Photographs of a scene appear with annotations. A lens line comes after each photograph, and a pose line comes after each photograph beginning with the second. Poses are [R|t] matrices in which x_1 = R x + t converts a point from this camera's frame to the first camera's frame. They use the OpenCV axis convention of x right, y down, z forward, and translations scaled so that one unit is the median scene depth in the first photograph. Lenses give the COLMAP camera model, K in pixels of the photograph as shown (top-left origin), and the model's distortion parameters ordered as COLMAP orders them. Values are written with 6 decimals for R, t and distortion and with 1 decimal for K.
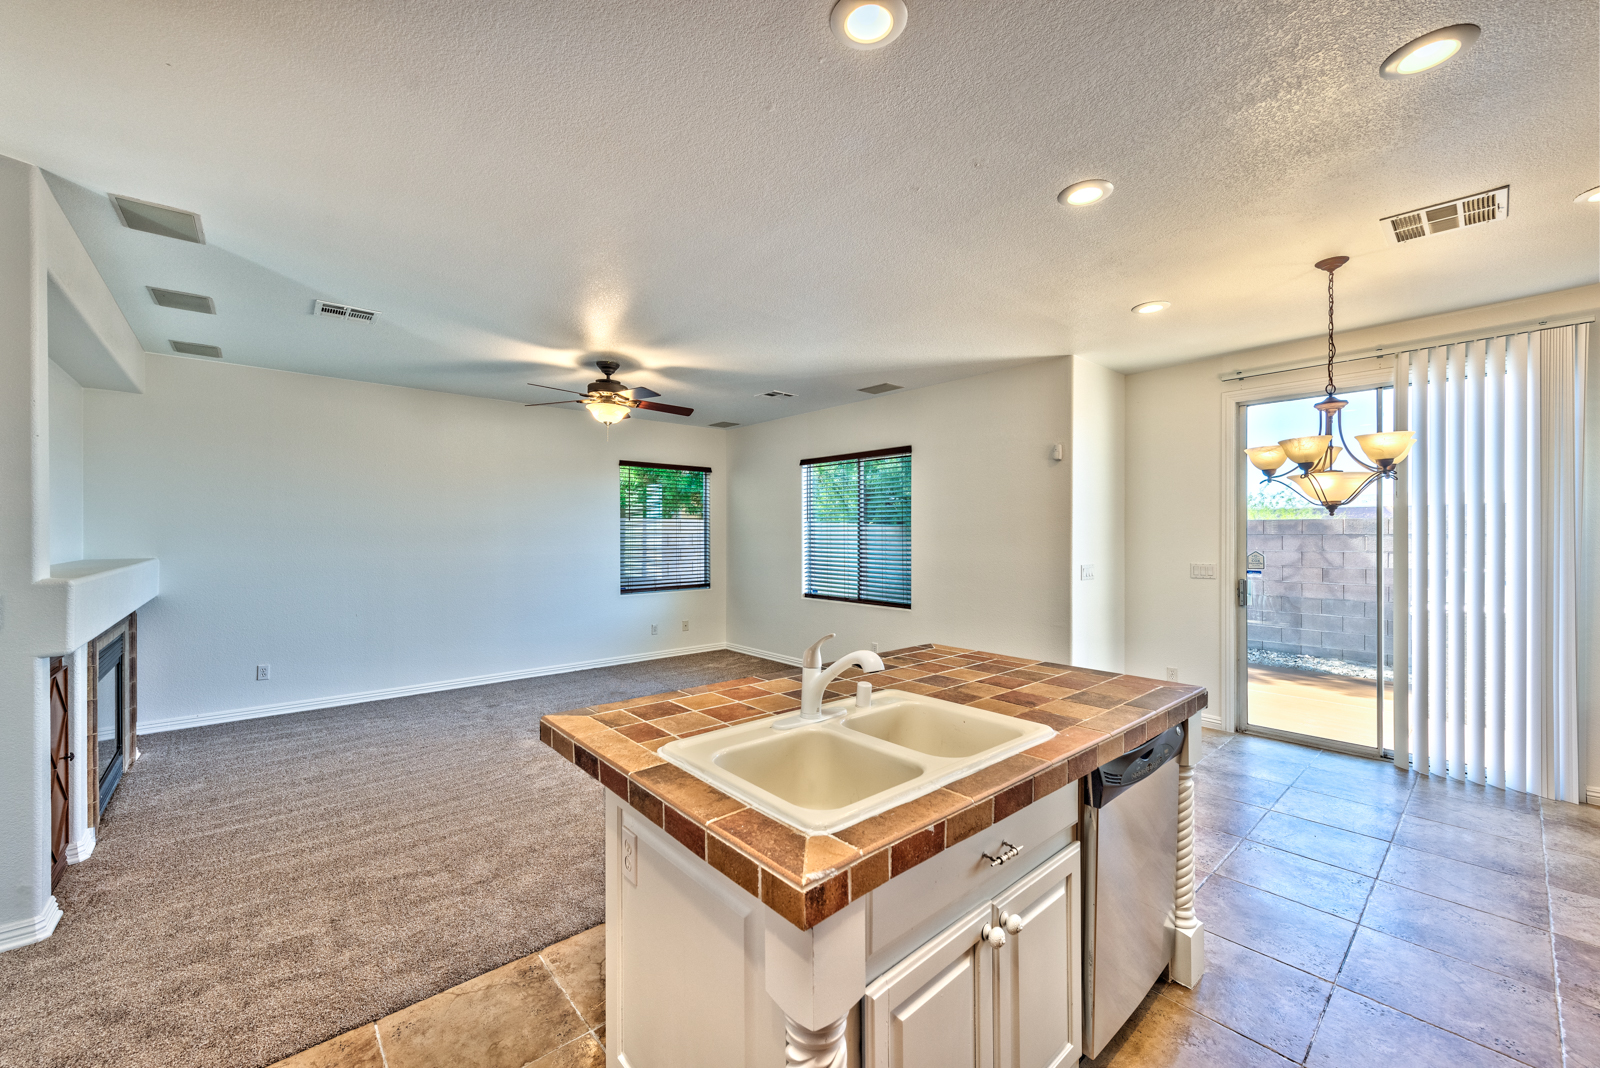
lens RADIAL K [[633.0, 0, 801.0], [0, 633.0, 539.9], [0, 0, 1]] dist [0.000277, 0.000009]
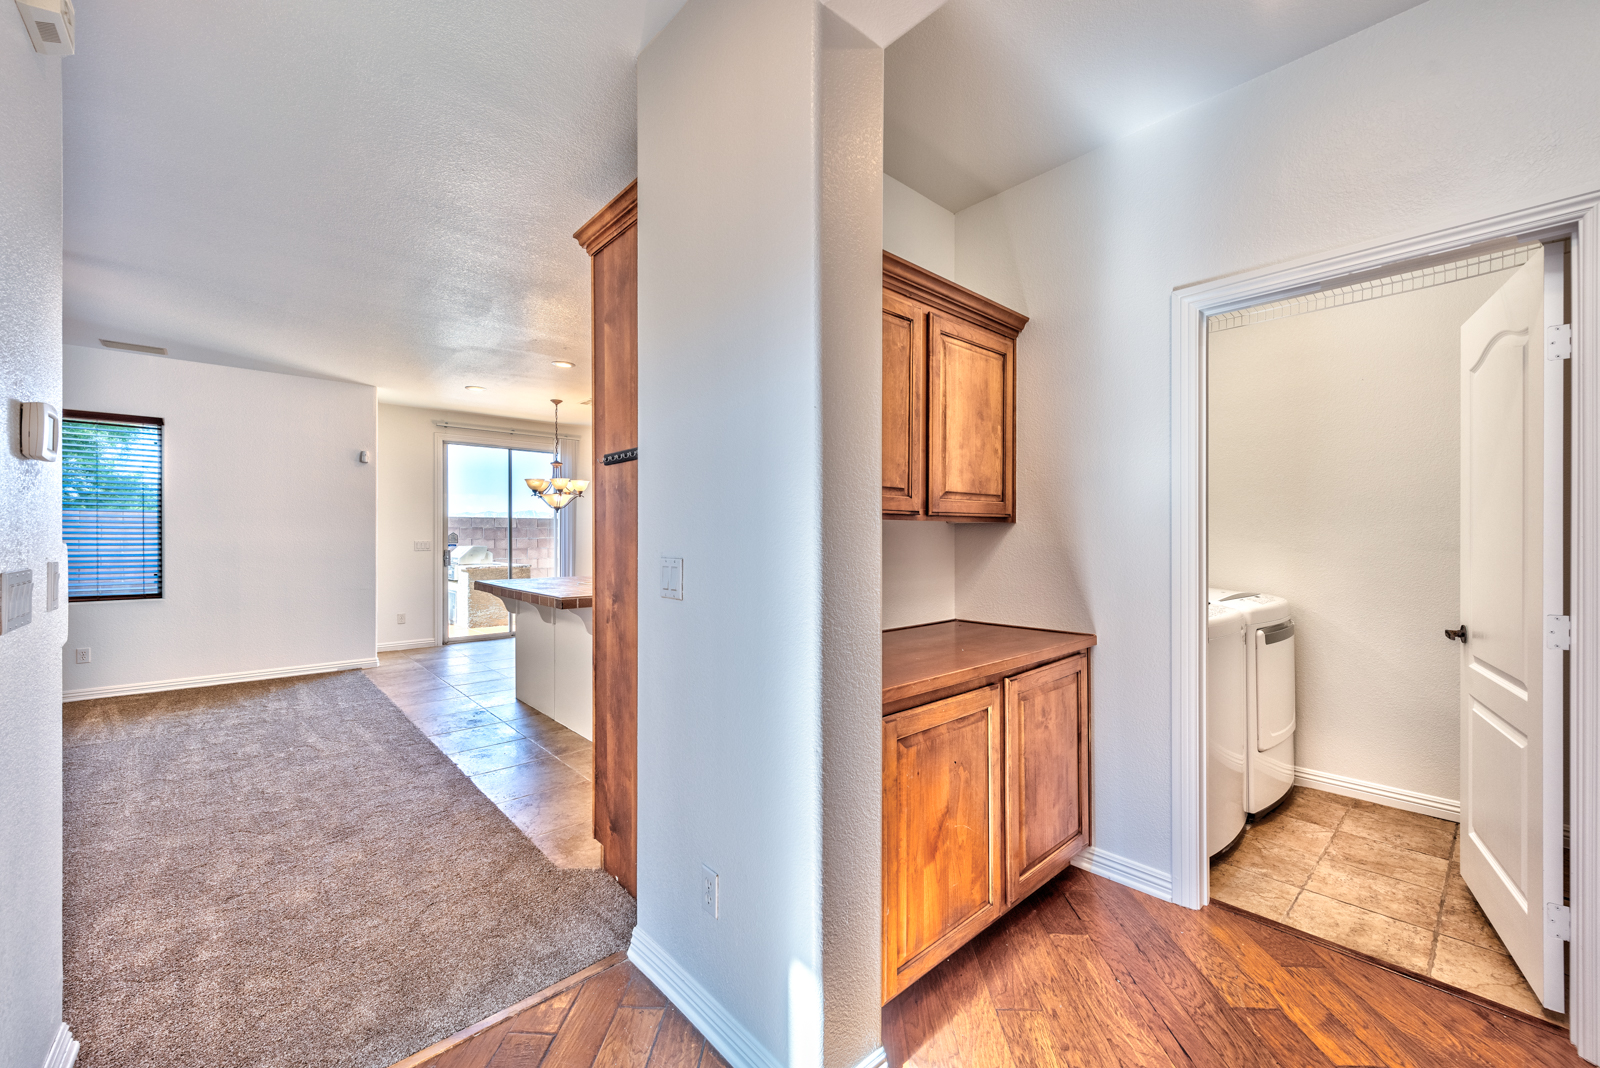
lens RADIAL K [[633.0, 0, 802.1], [0, 633.0, 534.5], [0, 0, 1]] dist [0.000277, 0.000009]
pose [[-0.017909, 0.002576, 0.999836, -0.939612], [-0.009332, 0.999953, -0.002743, 0.018002], [-0.999796, -0.009380, -0.017884, 0.117610]]
